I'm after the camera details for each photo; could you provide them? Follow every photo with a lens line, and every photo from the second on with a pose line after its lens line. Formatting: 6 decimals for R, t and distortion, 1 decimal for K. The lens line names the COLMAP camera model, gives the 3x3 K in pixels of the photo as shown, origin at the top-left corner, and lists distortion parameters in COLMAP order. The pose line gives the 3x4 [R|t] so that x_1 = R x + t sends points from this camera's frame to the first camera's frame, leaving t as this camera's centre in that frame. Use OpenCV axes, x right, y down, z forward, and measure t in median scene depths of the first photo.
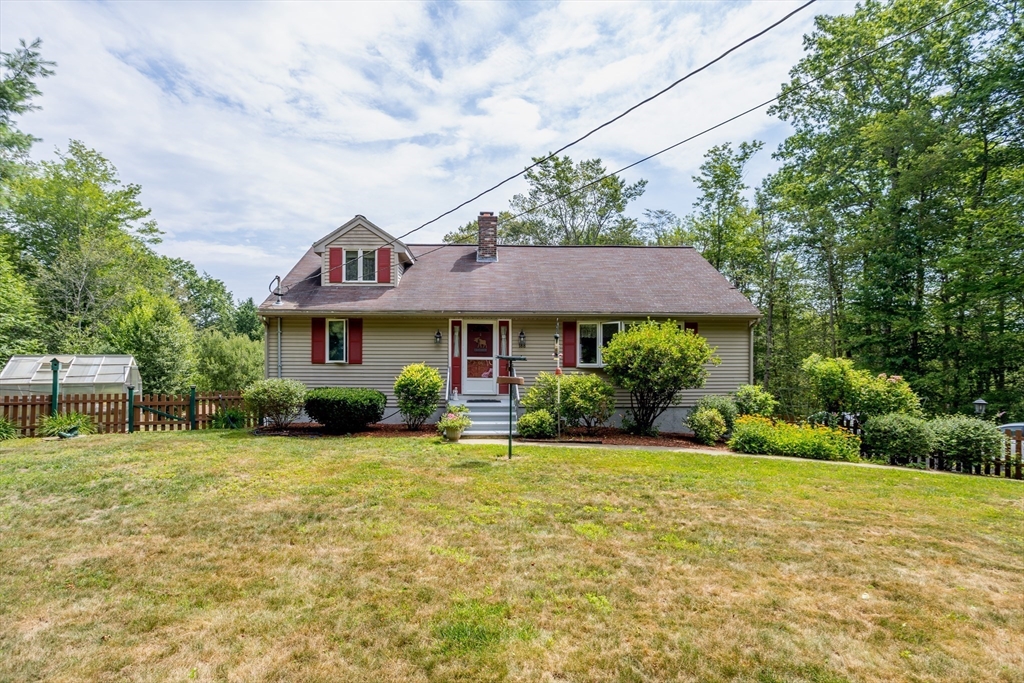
lens RADIAL K [[504.9, 0, 505.8], [0, 504.9, 368.2], [0, 0, 1]] dist [-0.034958, 0.001932]
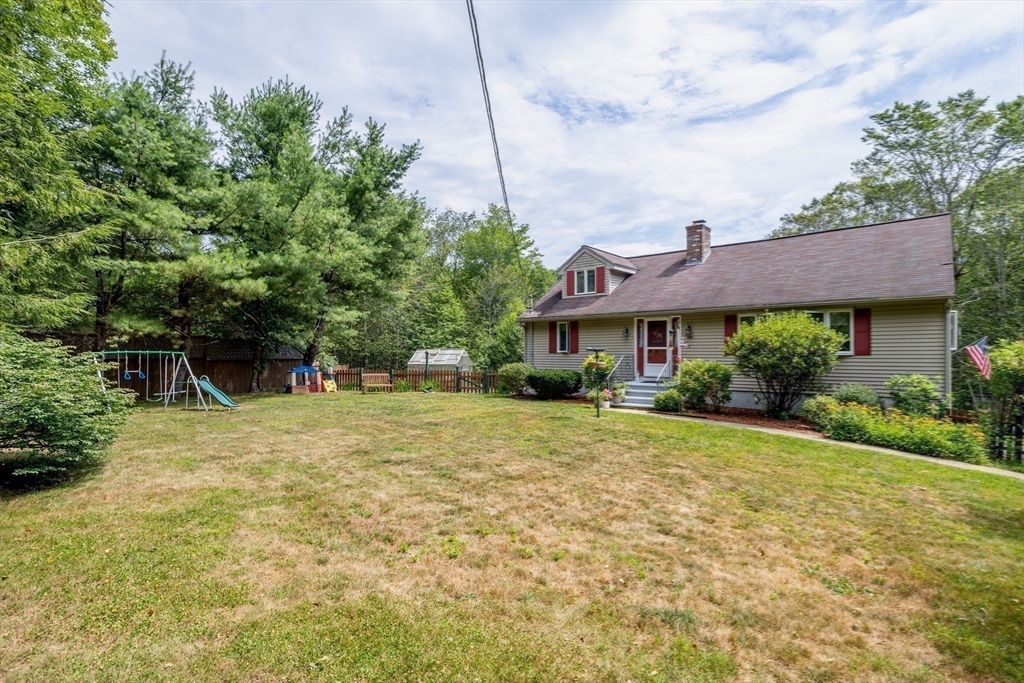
lens RADIAL K [[504.9, 0, 513.1], [0, 504.9, 348.9], [0, 0, 1]] dist [-0.034958, 0.001932]
pose [[0.728369, -0.009916, -0.685114, 0.541535], [-0.000367, 0.999889, -0.014862, 0.000842], [0.685185, 0.011077, 0.728285, -0.148112]]
